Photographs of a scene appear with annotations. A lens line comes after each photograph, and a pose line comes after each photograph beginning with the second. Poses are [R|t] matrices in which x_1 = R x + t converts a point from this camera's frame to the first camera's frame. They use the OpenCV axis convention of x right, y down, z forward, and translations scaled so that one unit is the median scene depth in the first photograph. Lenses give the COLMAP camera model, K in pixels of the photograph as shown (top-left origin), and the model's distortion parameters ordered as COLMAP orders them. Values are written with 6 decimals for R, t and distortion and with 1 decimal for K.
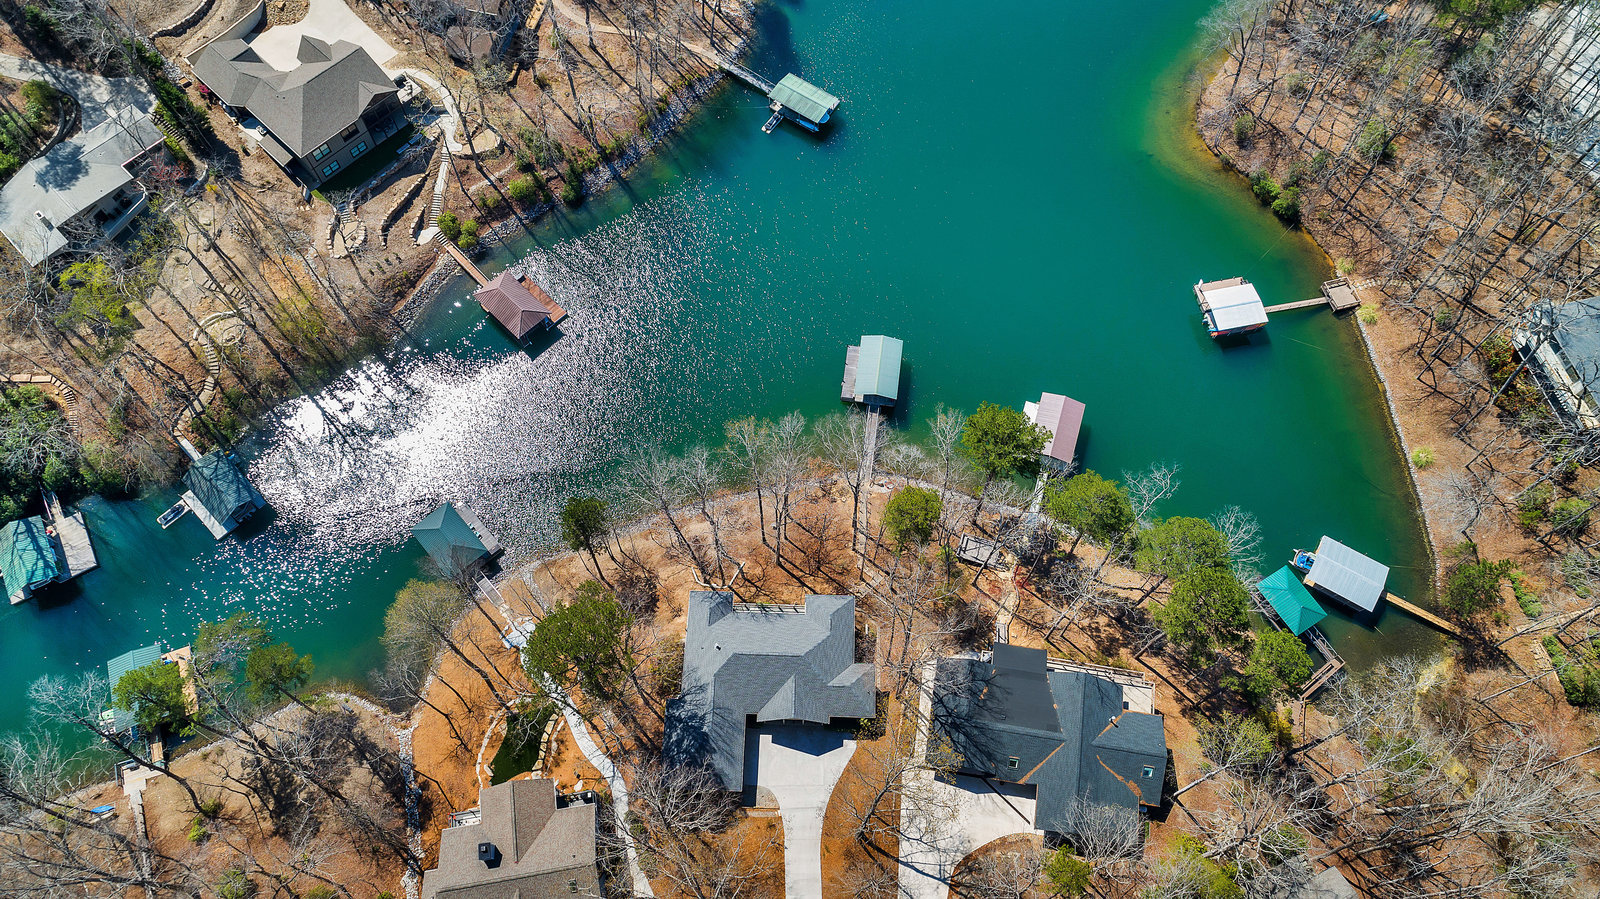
lens RADIAL K [[1137.8, 0, 799.7], [0, 1137.8, 452.5], [0, 0, 1]] dist [-0.013393, 0.003298]
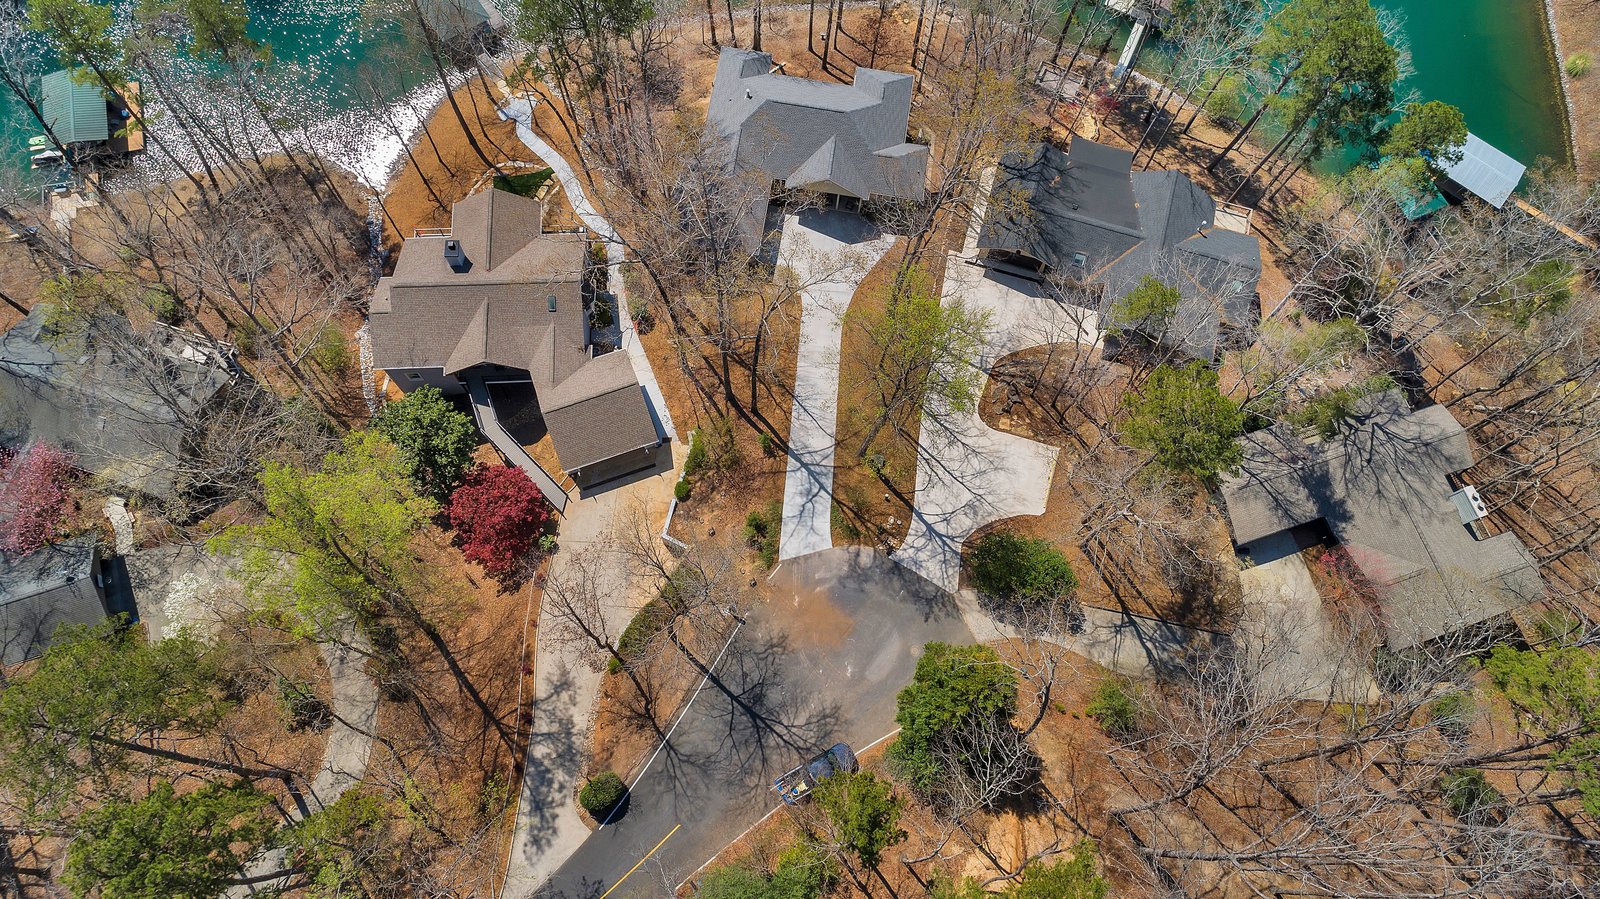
lens RADIAL K [[1137.8, 0, 802.0], [0, 1137.8, 446.9], [0, 0, 1]] dist [-0.013393, 0.003298]
pose [[0.993292, 0.115553, -0.004299, 0.001180], [-0.114355, 0.987152, 0.111593, 0.325012], [0.017138, -0.110353, 0.993745, 0.130863]]
